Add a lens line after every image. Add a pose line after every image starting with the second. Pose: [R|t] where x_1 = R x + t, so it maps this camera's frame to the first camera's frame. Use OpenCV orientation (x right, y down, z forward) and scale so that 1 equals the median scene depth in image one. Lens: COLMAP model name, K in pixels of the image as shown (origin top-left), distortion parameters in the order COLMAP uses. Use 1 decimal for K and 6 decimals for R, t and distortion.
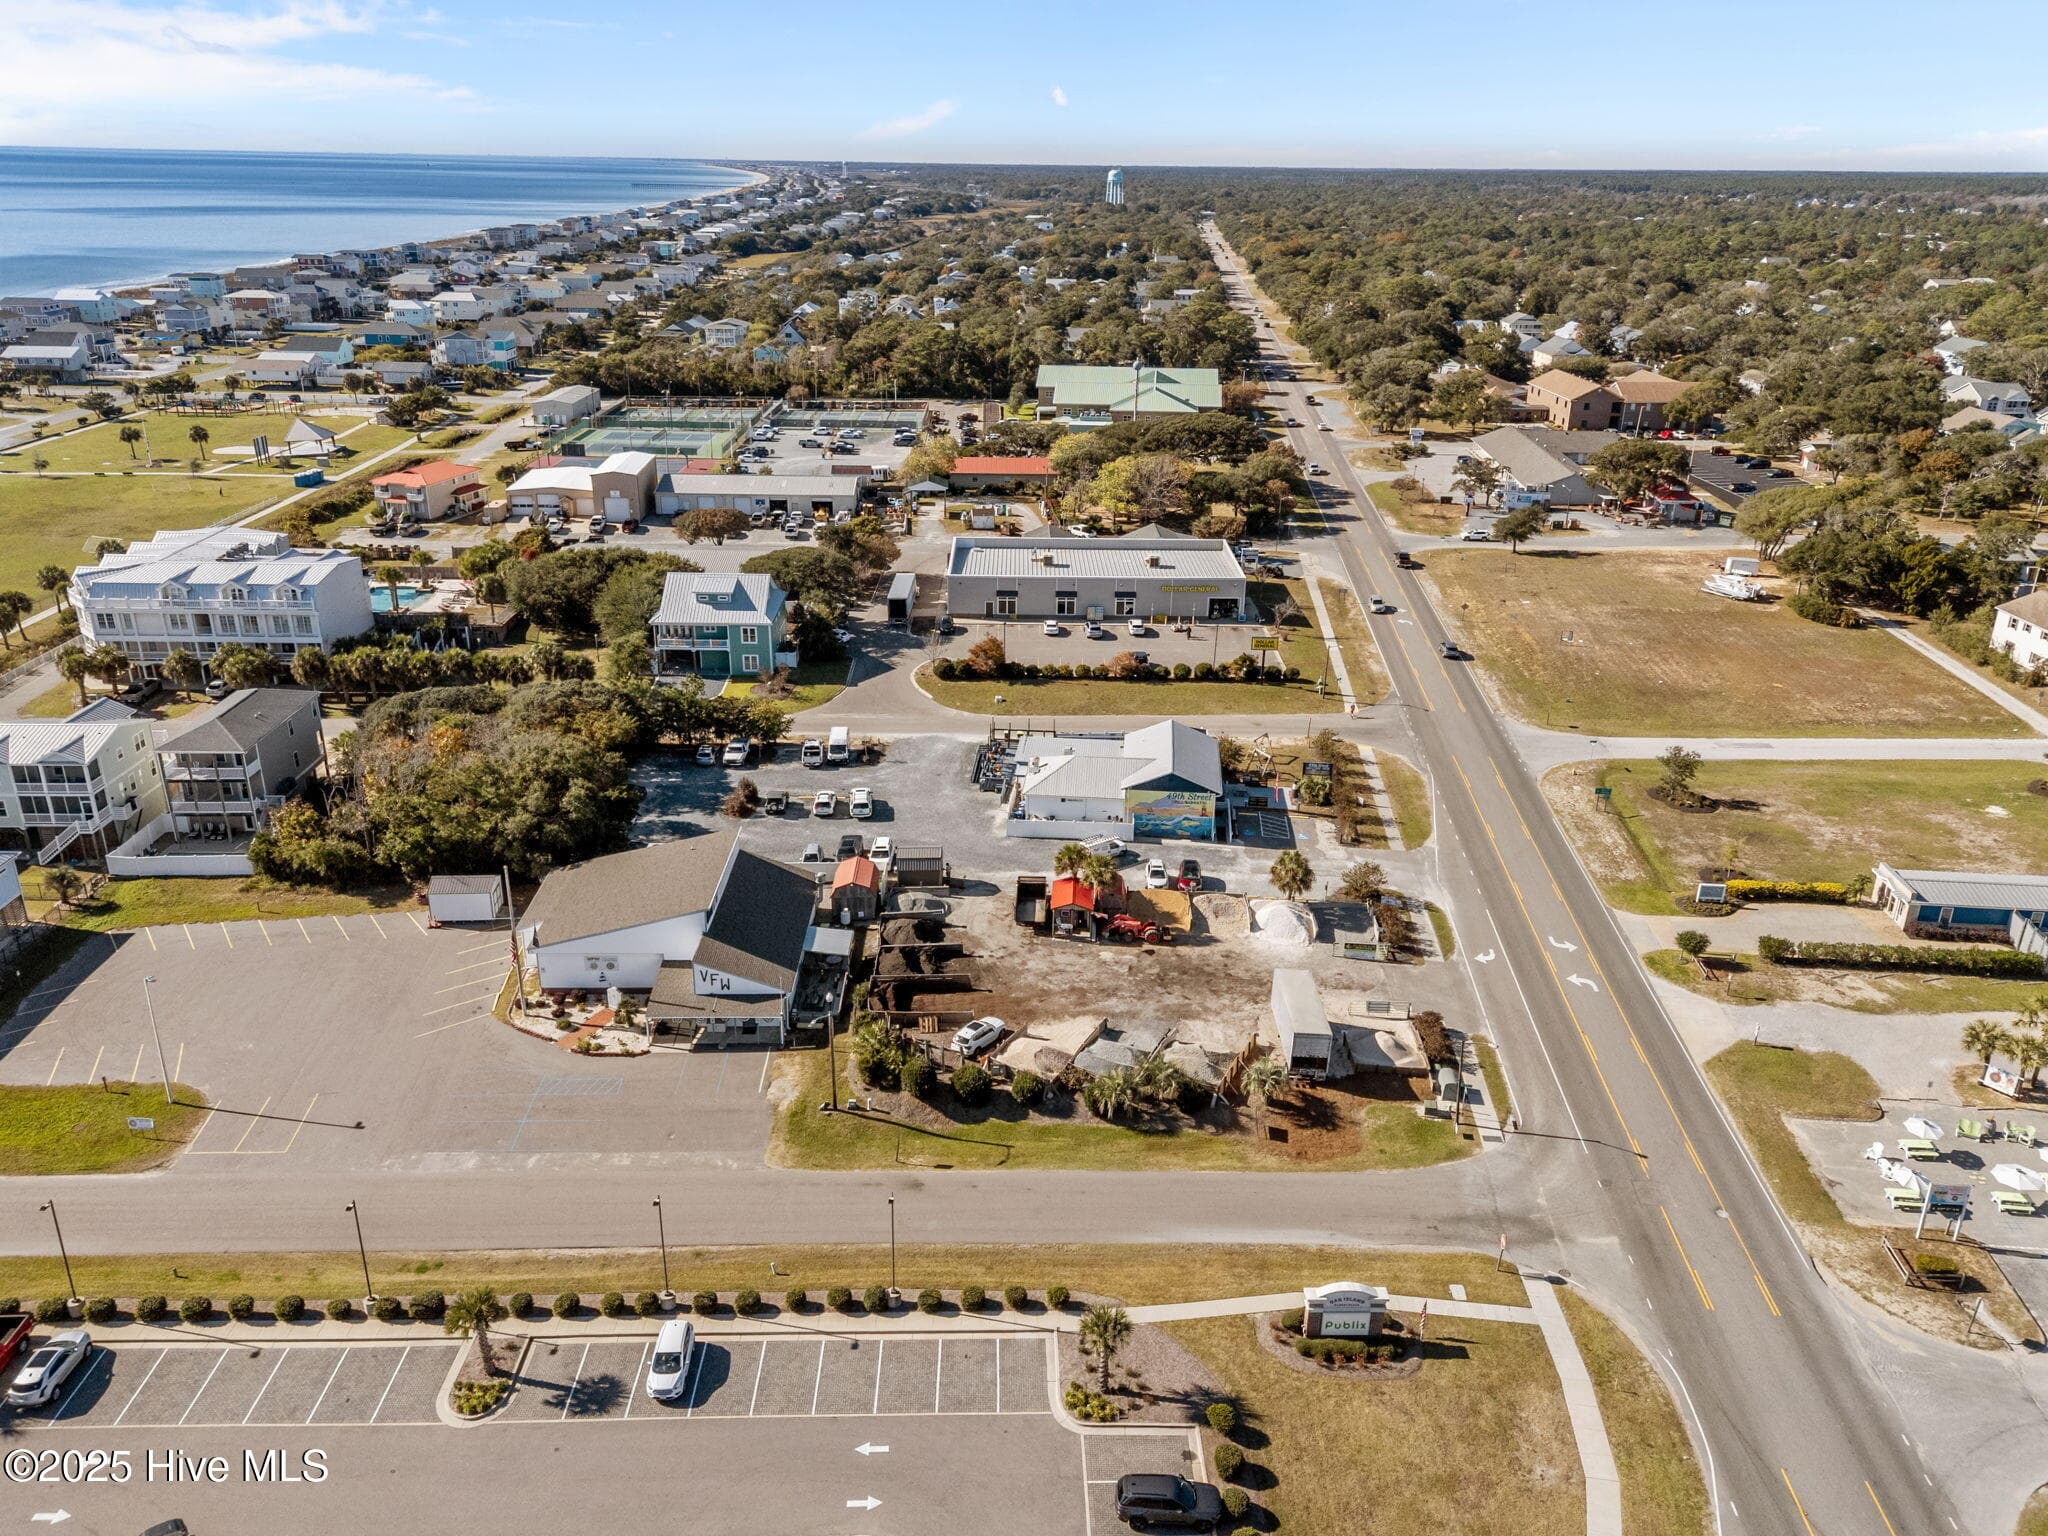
lens RADIAL K [[1515.8, 0, 1024.0], [0, 1515.8, 768.0], [0, 0, 1]] dist [0.082803, -0.086956]
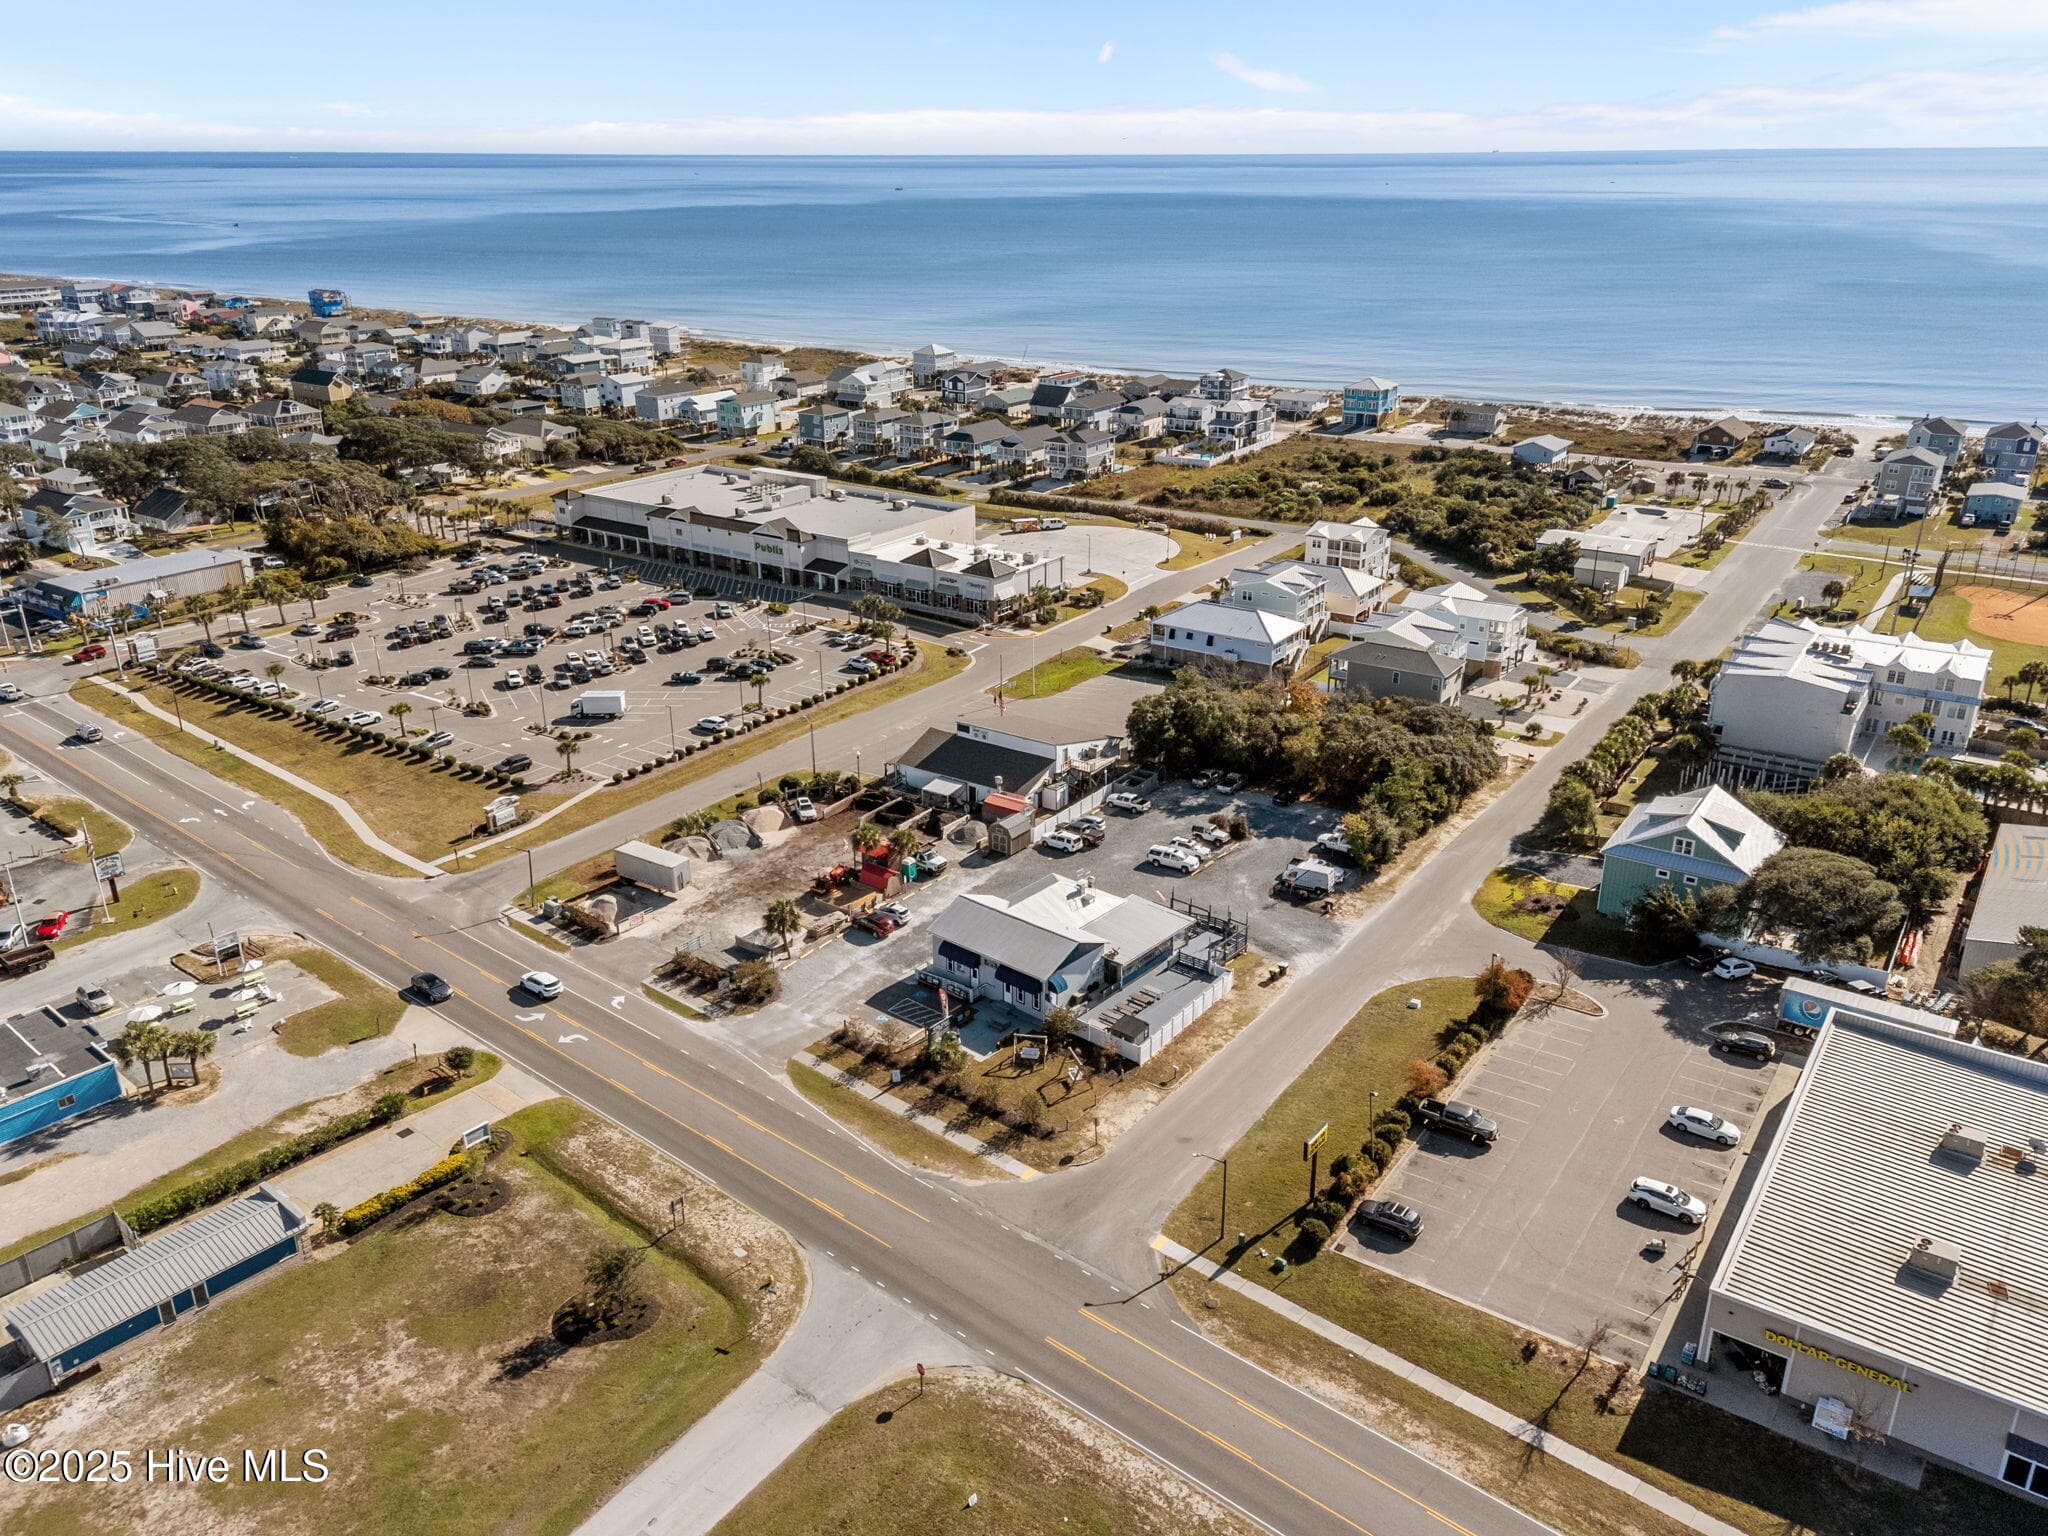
lens RADIAL K [[1523.7, 0, 1015.9], [0, 1523.7, 763.5], [0, 0, 1]] dist [0.087821, -0.103970]
pose [[-0.582783, 0.289376, -0.759359, 0.885481], [-0.303722, 0.789163, 0.533830, -0.668765], [0.753736, 0.541741, -0.372021, 1.454790]]
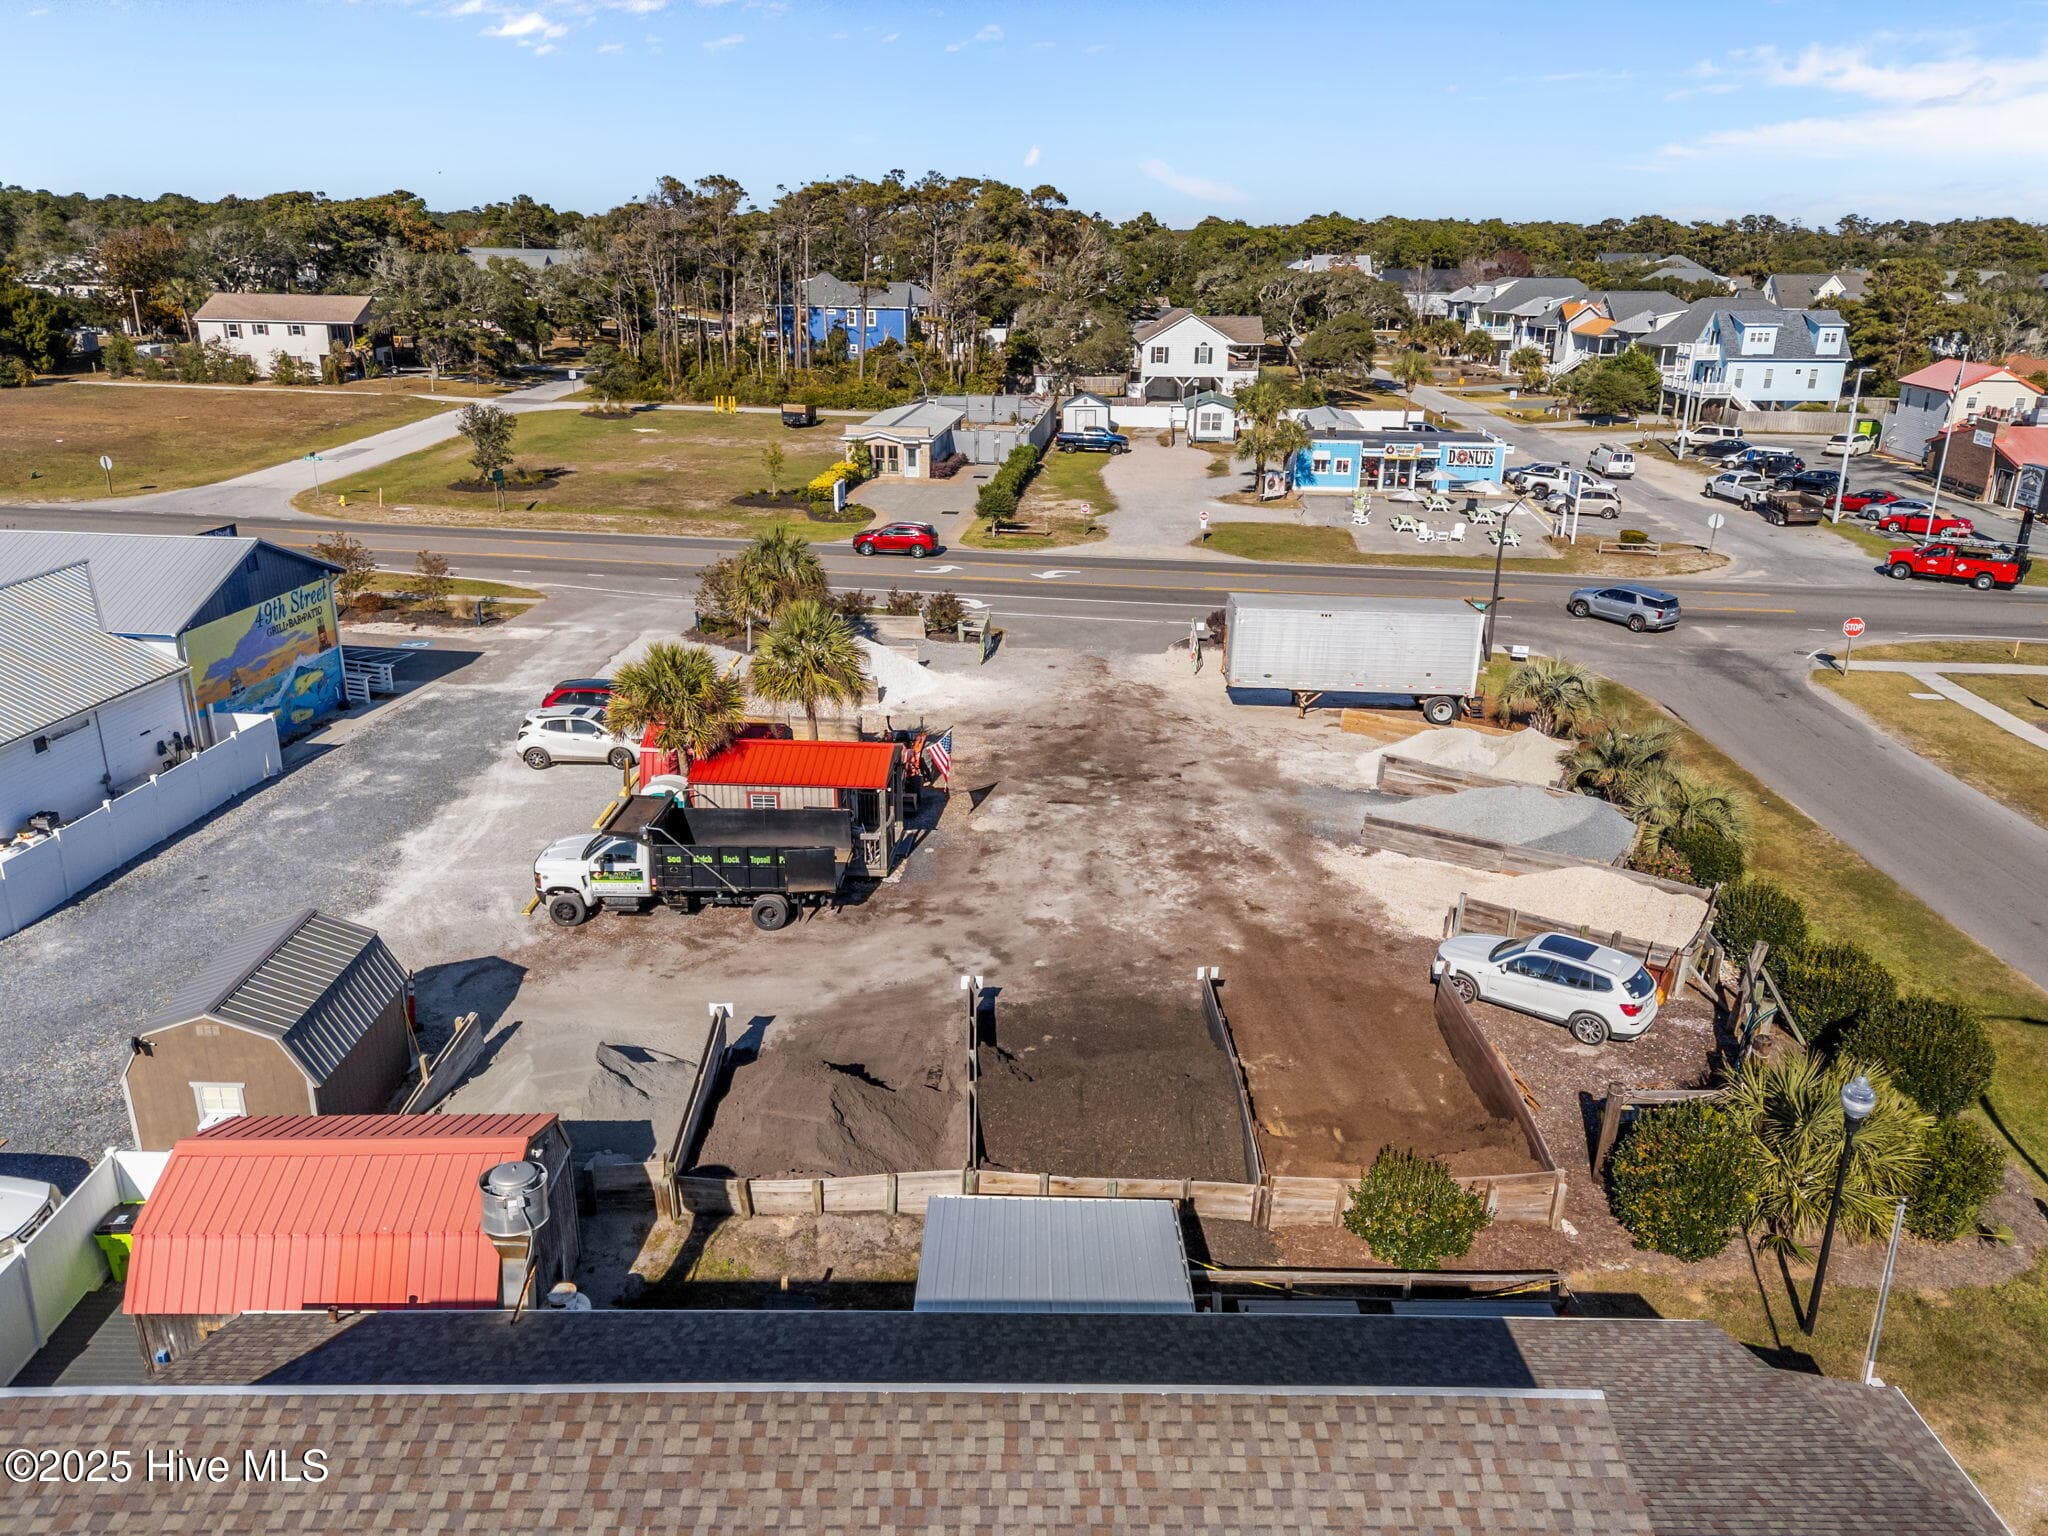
lens RADIAL K [[1494.0, 0, 1042.9], [0, 1494.0, 762.3], [0, 0, 1]] dist [0.090008, -0.083340]
pose [[0.004742, -0.344851, 0.938645, -0.256272], [0.358808, 0.876737, 0.320294, -0.000646], [-0.933399, 0.335275, 0.127893, 0.860690]]
